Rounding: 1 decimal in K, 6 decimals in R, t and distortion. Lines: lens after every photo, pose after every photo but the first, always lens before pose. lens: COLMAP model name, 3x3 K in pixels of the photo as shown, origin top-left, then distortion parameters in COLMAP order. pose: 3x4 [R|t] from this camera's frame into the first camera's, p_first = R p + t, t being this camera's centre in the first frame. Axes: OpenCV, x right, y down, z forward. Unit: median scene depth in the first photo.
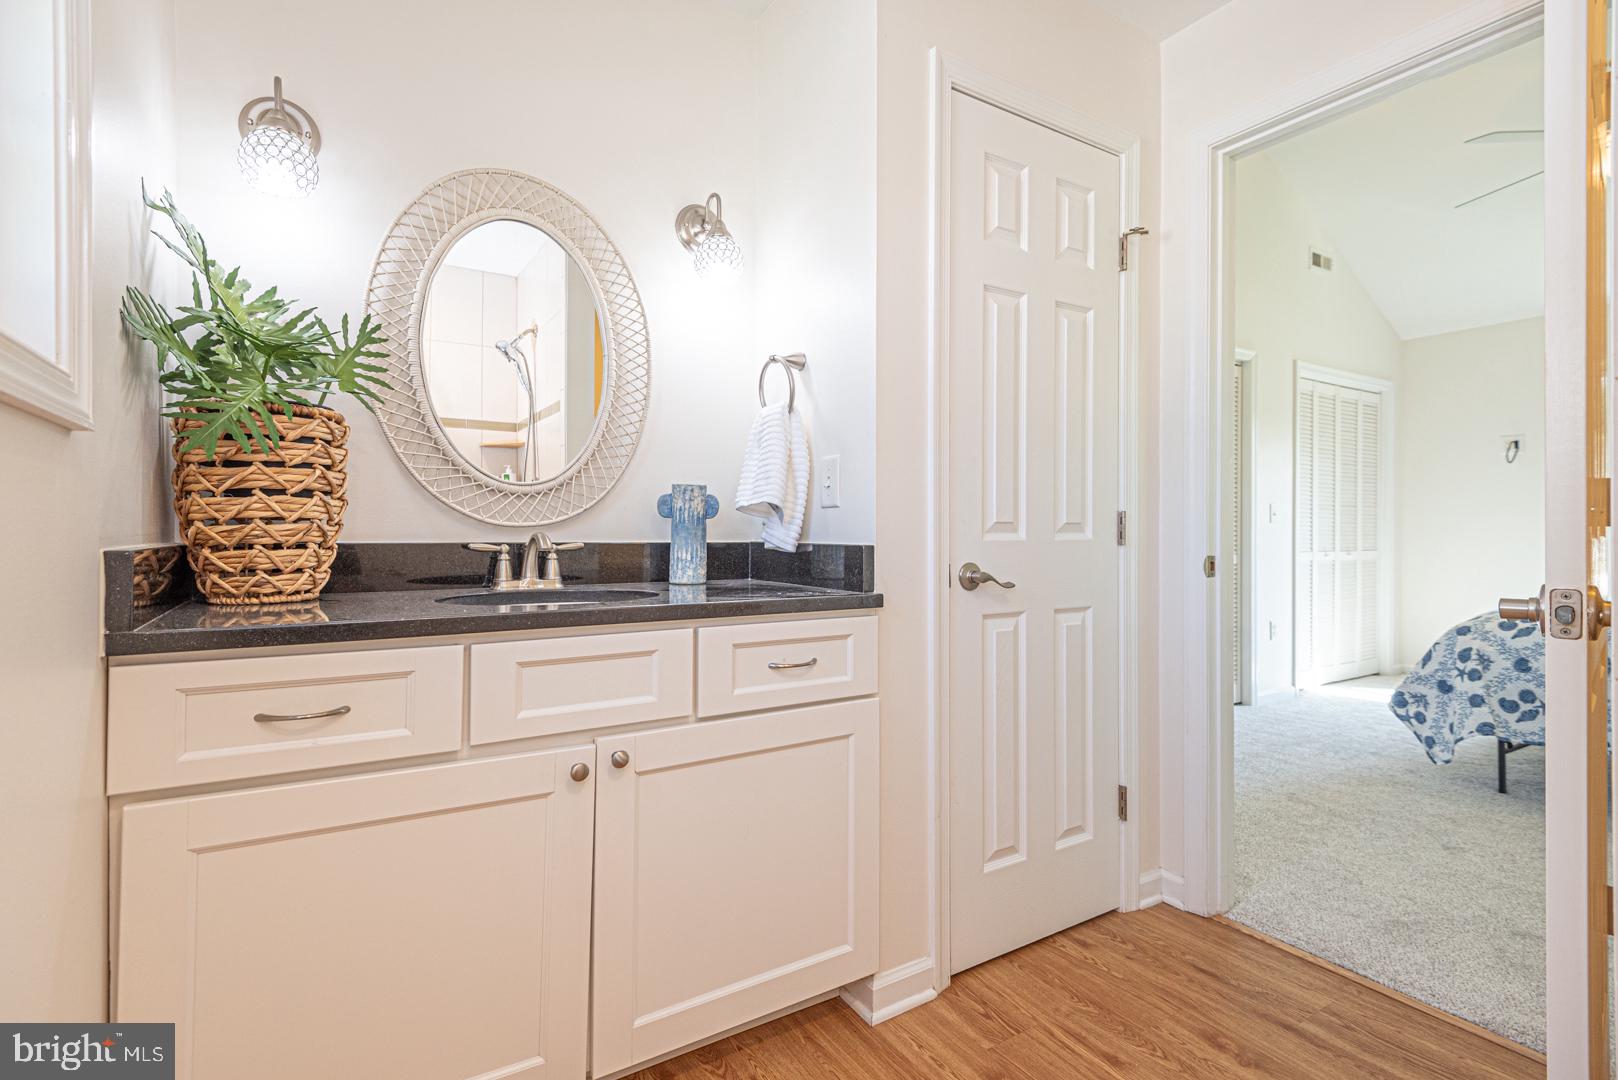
lens RADIAL K [[745.3, 0, 818.3], [0, 745.3, 527.4], [0, 0, 1]] dist [0.023677, -0.011672]
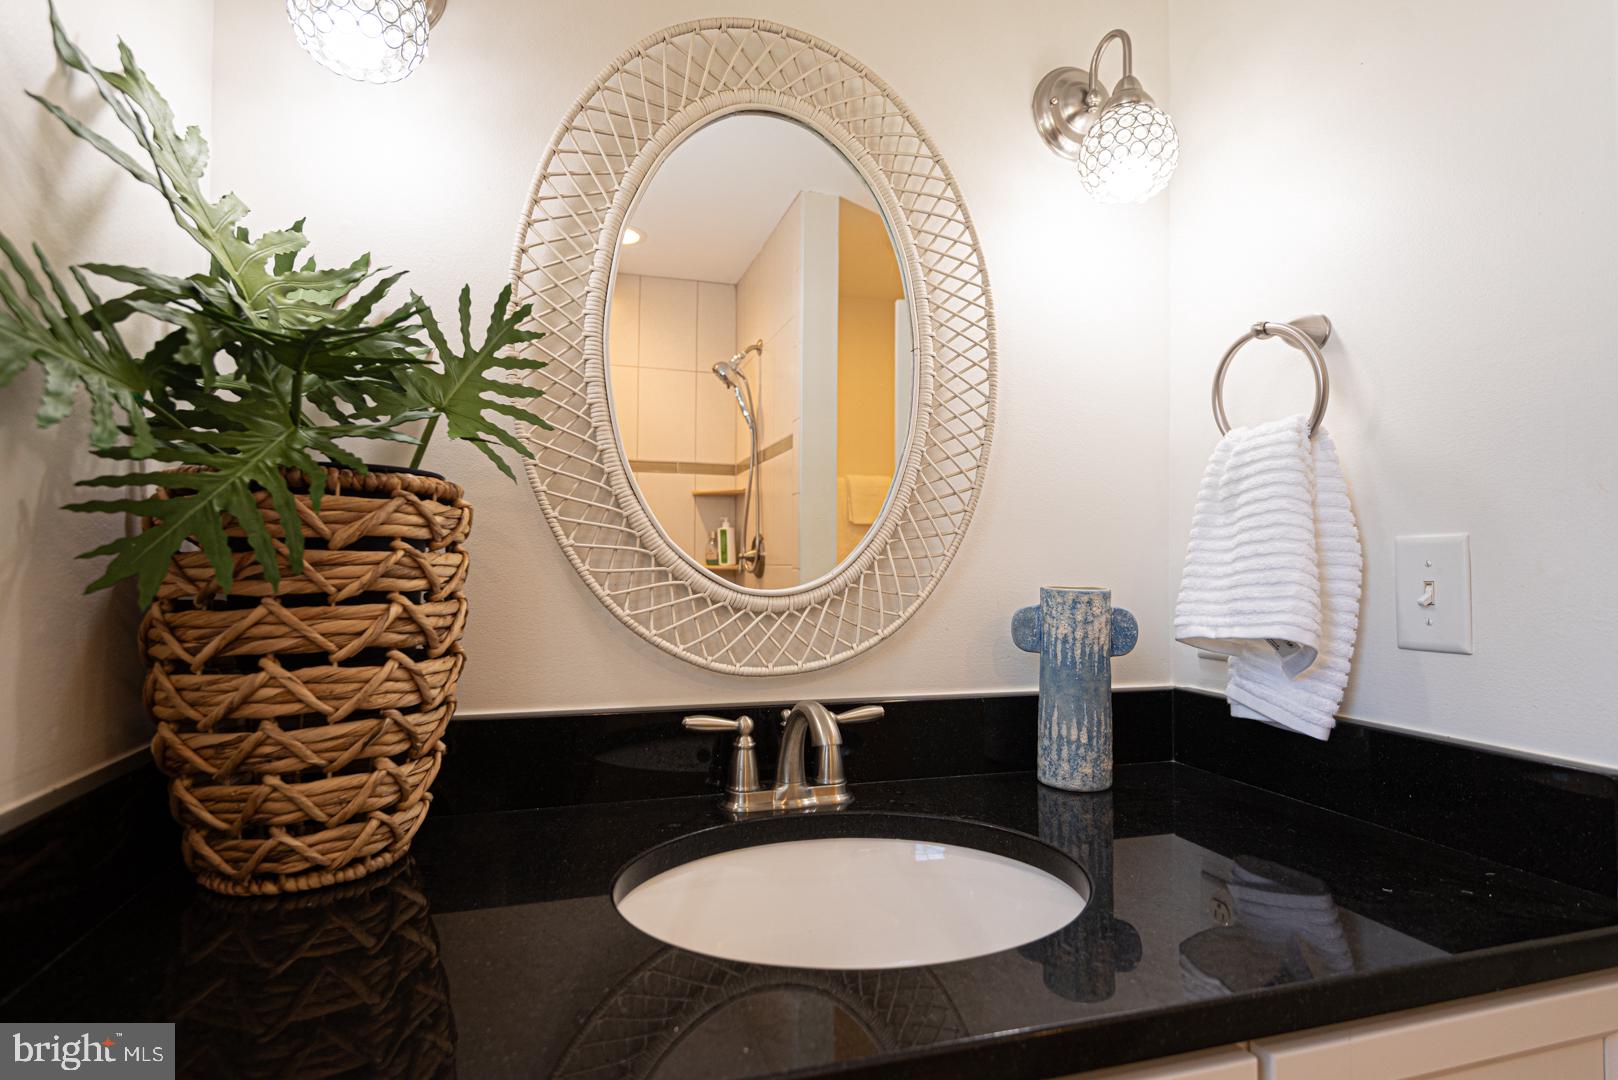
lens RADIAL K [[835.3, 0, 809.1], [0, 835.3, 548.9], [0, 0, 1]] dist [0.007187, -0.000378]
pose [[0.960049, -0.004217, -0.279802, -0.212366], [-0.002317, 0.999732, -0.023019, -0.079823], [0.279824, 0.022748, 0.959782, 0.449602]]
